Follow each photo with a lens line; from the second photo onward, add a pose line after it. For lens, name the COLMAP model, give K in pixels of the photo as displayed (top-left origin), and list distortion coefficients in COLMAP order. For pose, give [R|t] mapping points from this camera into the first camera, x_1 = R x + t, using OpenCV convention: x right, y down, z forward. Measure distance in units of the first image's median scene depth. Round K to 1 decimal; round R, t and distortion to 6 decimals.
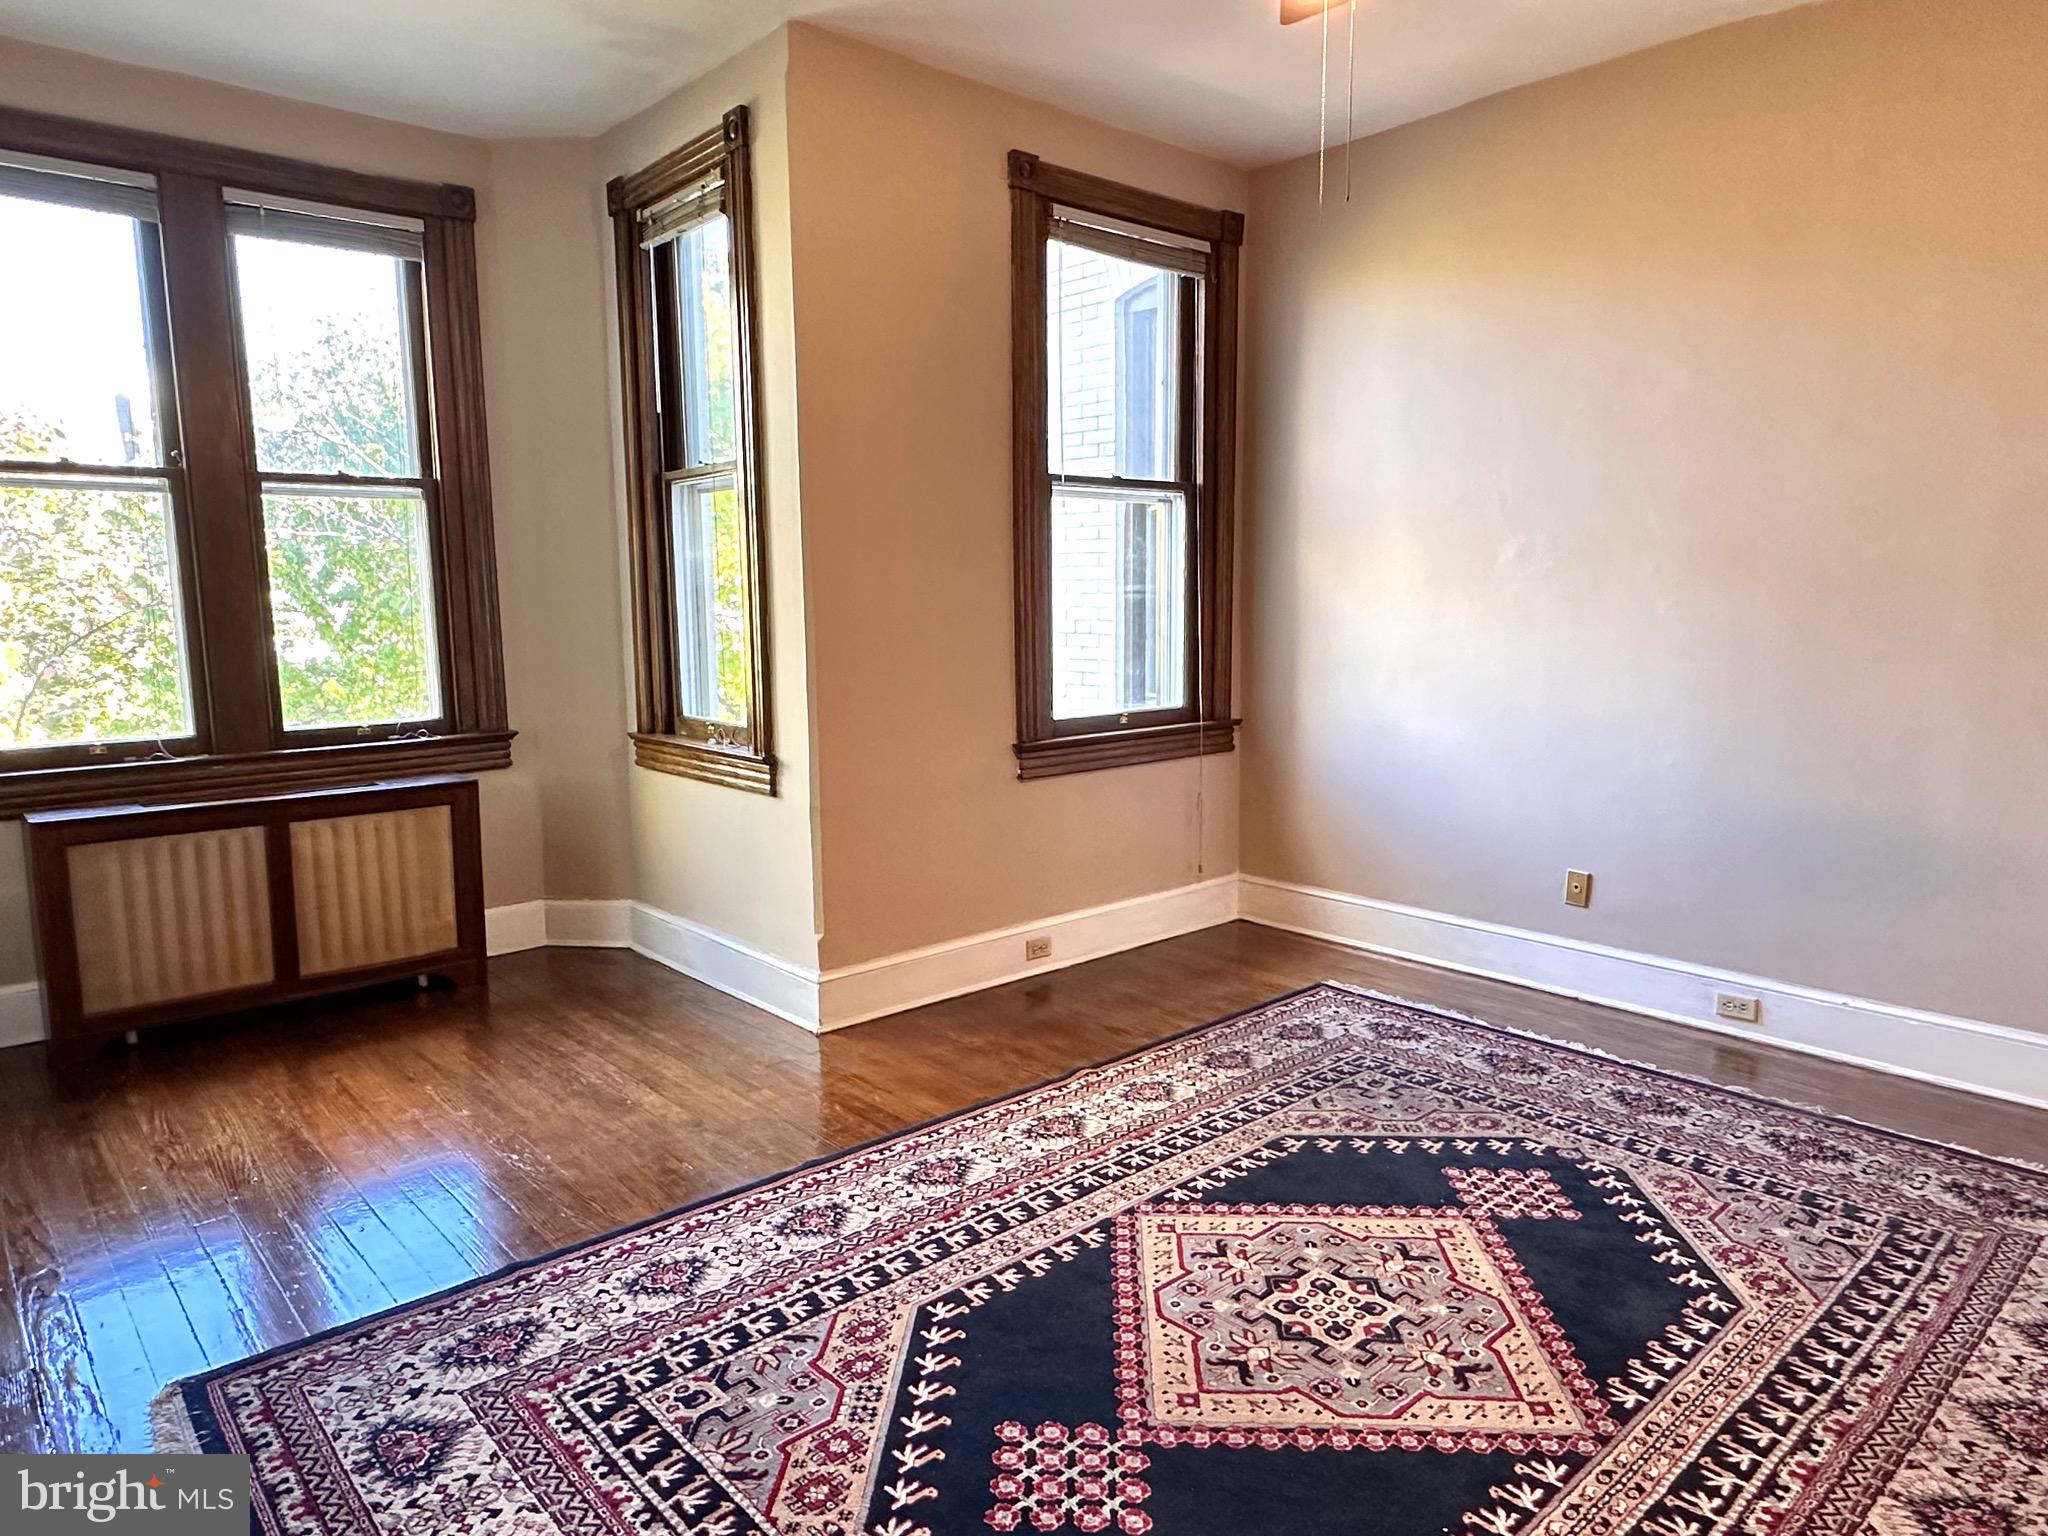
lens RADIAL K [[1291.0, 0, 1024.0], [0, 1291.0, 768.0], [0, 0, 1]] dist [0.003031, 0.001435]
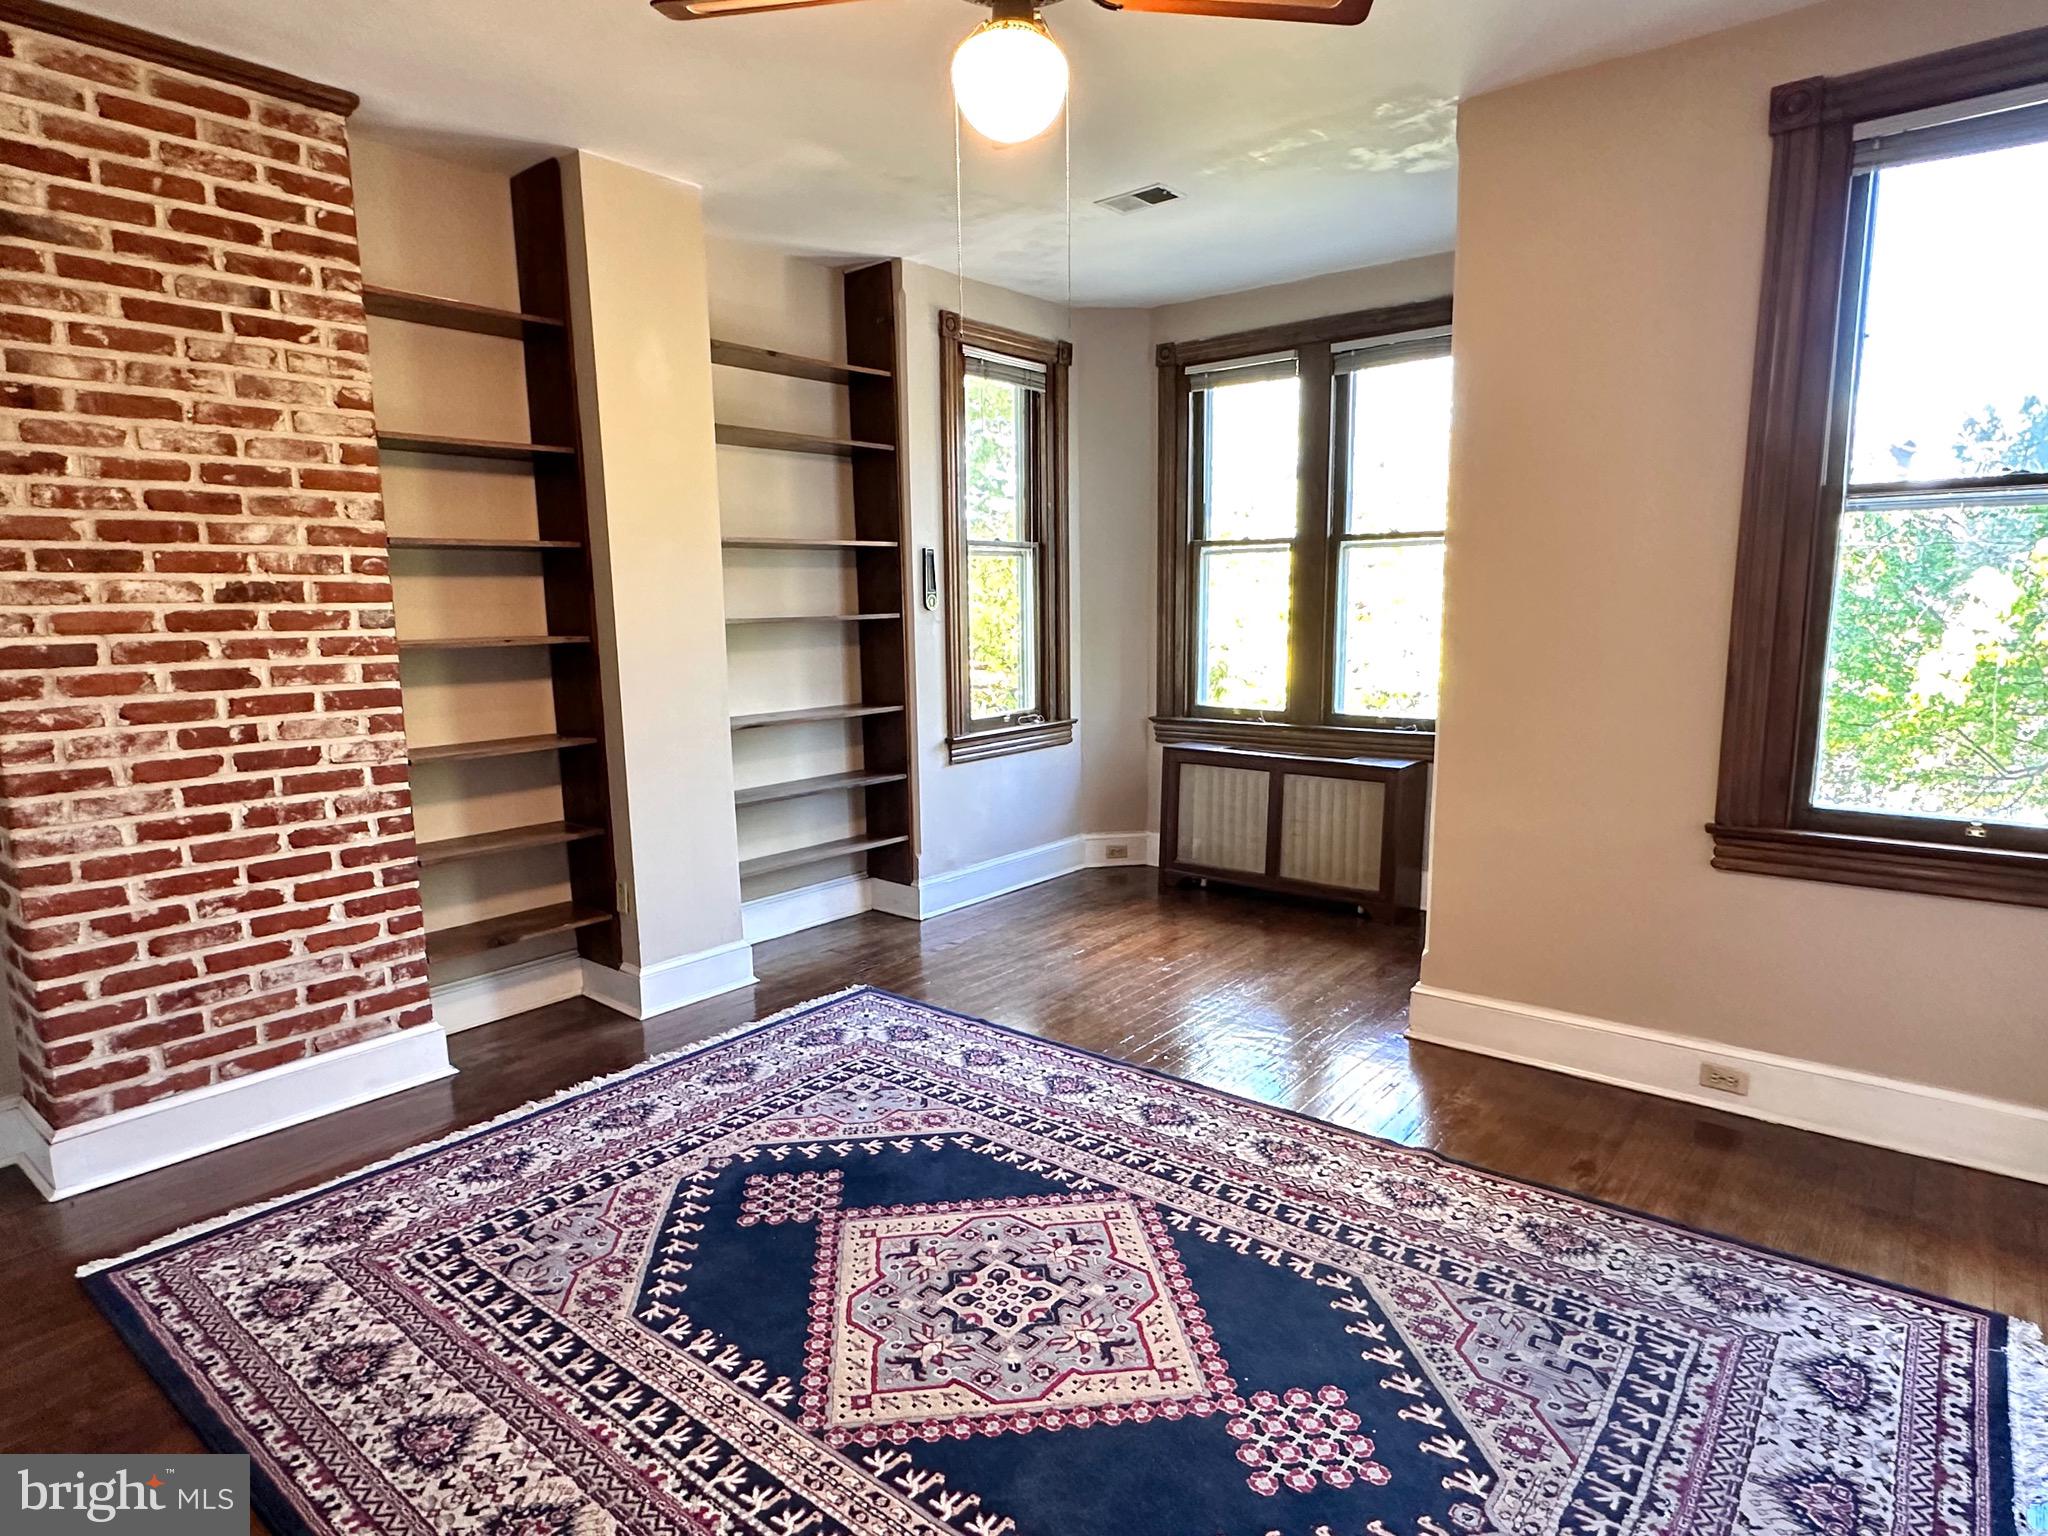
lens RADIAL K [[1153.4, 0, 1024.0], [0, 1153.4, 768.0], [0, 0, 1]] dist [0.003410, -0.001981]
pose [[0.163177, 0.151597, -0.974880, 0.962879], [-0.125068, 0.983331, 0.131978, -0.144809], [0.978637, 0.100391, 0.179417, 0.658241]]
